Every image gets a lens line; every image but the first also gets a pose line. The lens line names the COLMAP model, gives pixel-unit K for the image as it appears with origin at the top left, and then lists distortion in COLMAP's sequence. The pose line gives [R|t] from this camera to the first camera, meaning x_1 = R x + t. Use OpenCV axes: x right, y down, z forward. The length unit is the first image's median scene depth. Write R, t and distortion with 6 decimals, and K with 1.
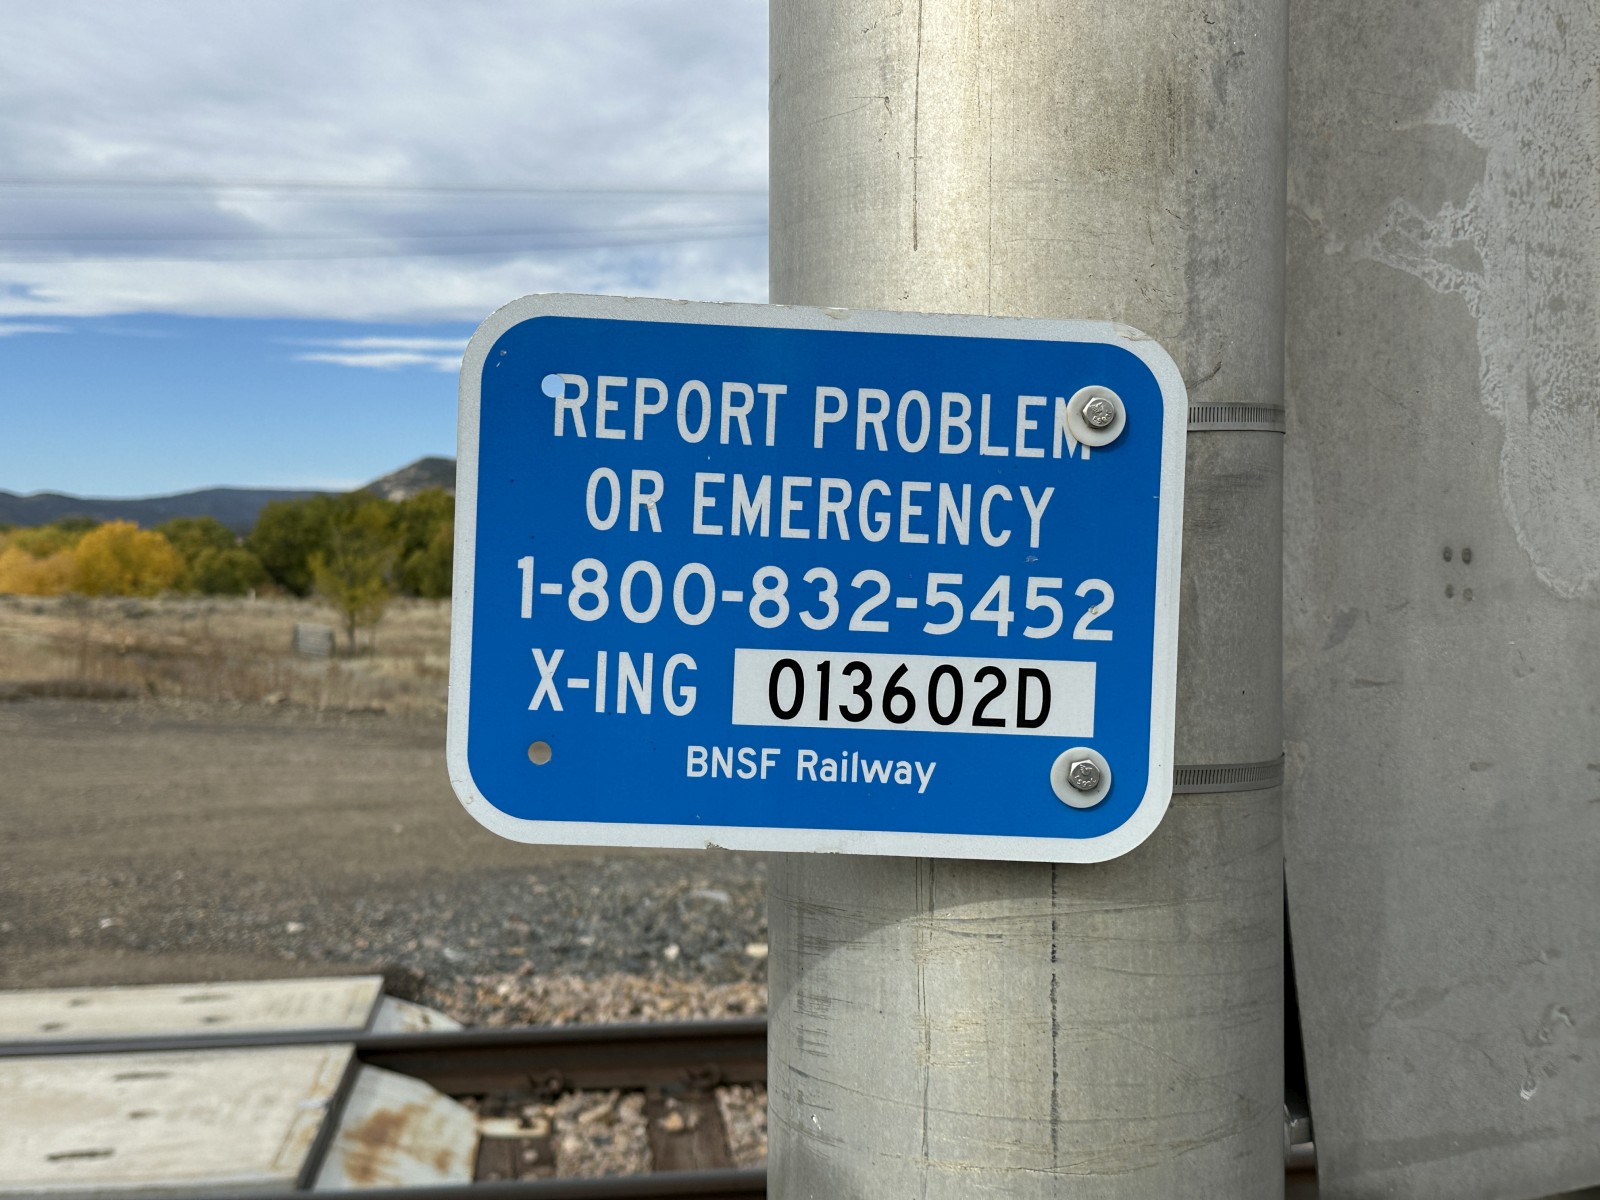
lens RADIAL K [[1895.7, 0, 800.0], [0, 1895.7, 600.0], [0, 0, 1]] dist [0.267368, -0.850470]
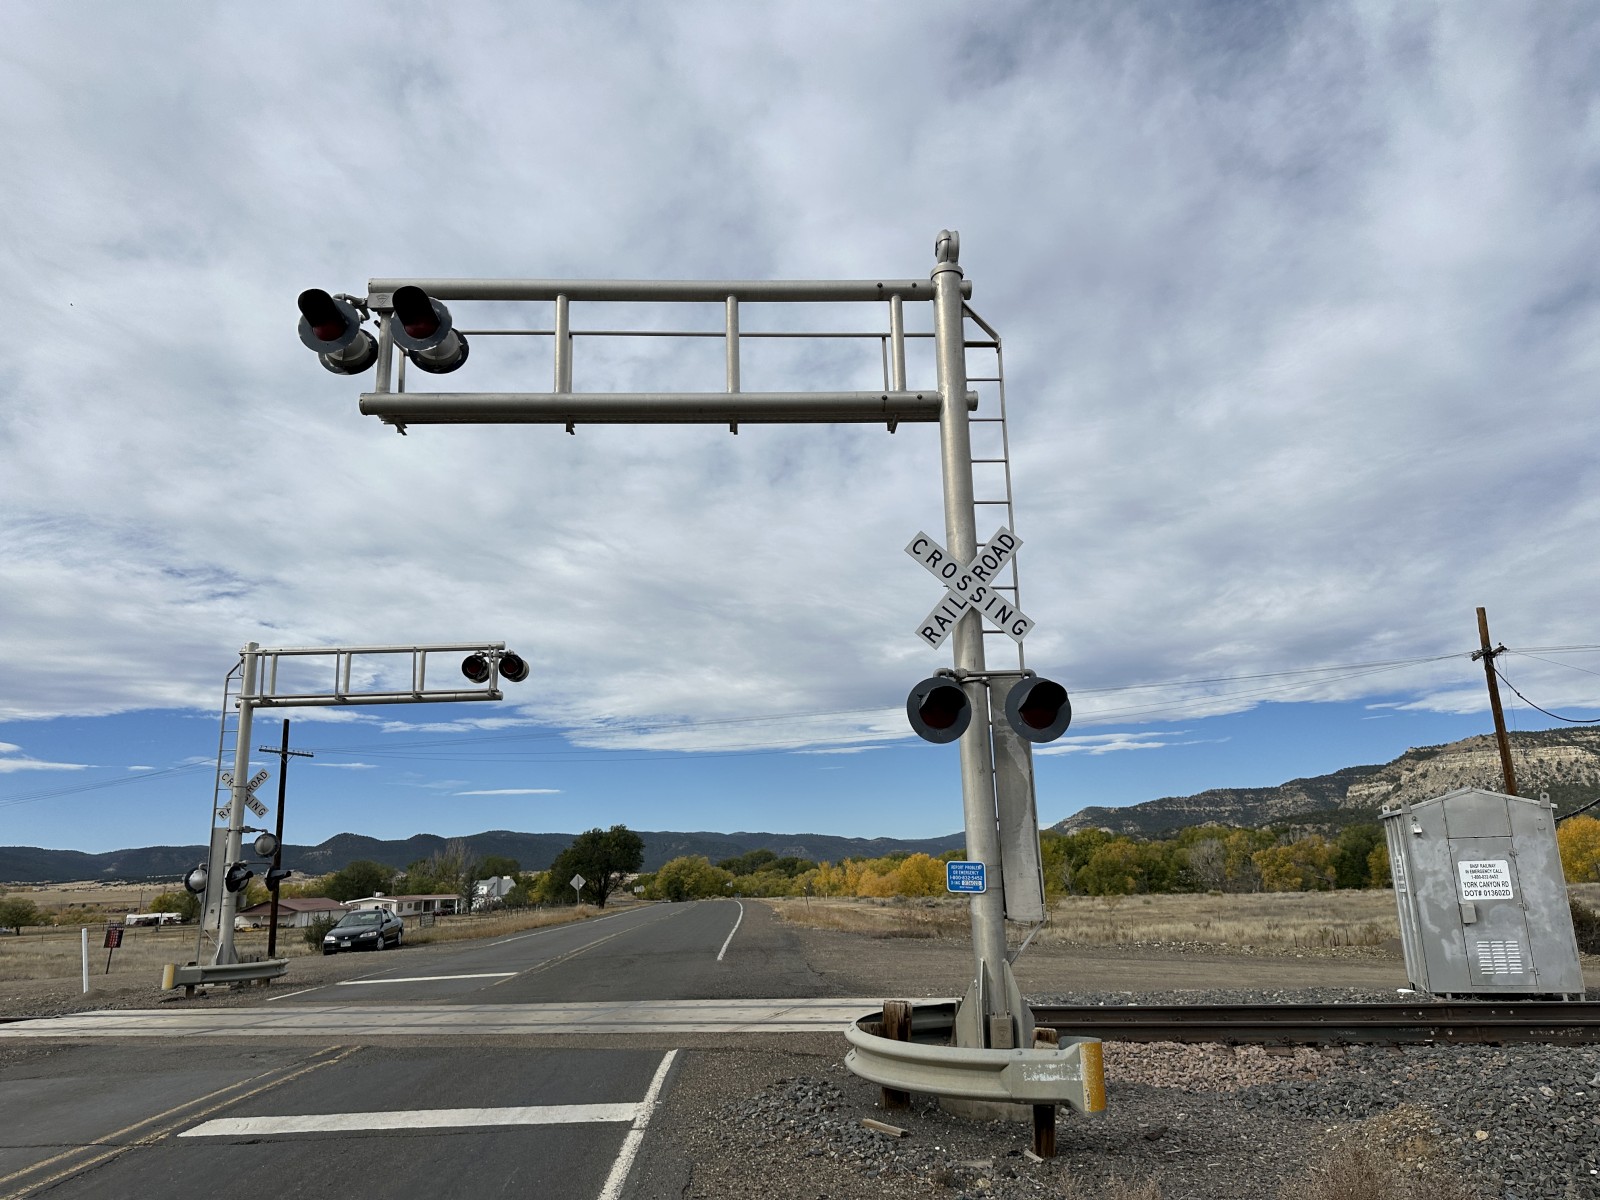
lens RADIAL K [[1112.7, 0, 807.0], [0, 1112.7, 590.5], [0, 0, 1]] dist [0.071790, -0.073348]
pose [[0.905718, -0.131360, -0.403013, 0.028329], [0.020266, 0.963102, -0.268374, 0.001665], [0.423396, 0.234904, 0.874961, -0.083114]]
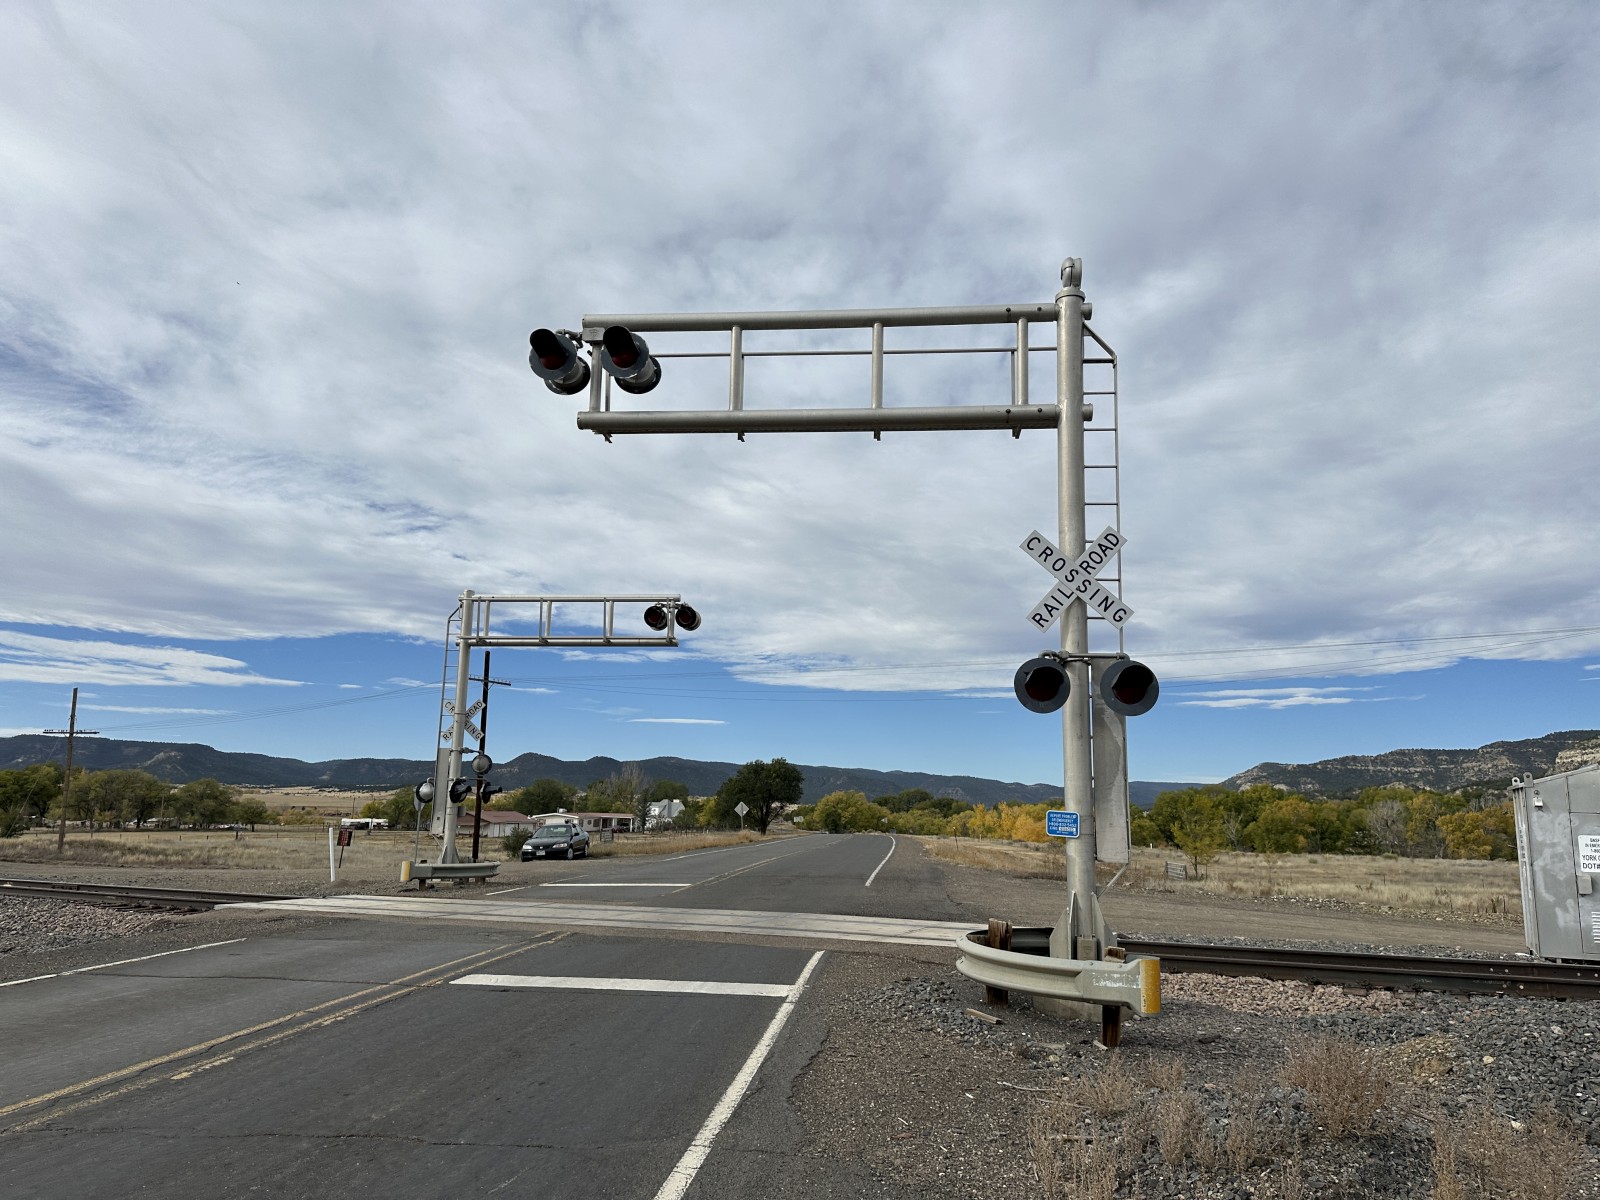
lens RADIAL K [[1108.2, 0, 800.0], [0, 1108.2, 600.0], [0, 0, 1]] dist [0.079718, -0.083257]
pose [[0.836172, -0.086381, -0.541623, 0.039758], [-0.033426, 0.977658, -0.207526, 0.002036], [0.547448, 0.191632, 0.814603, -0.099365]]
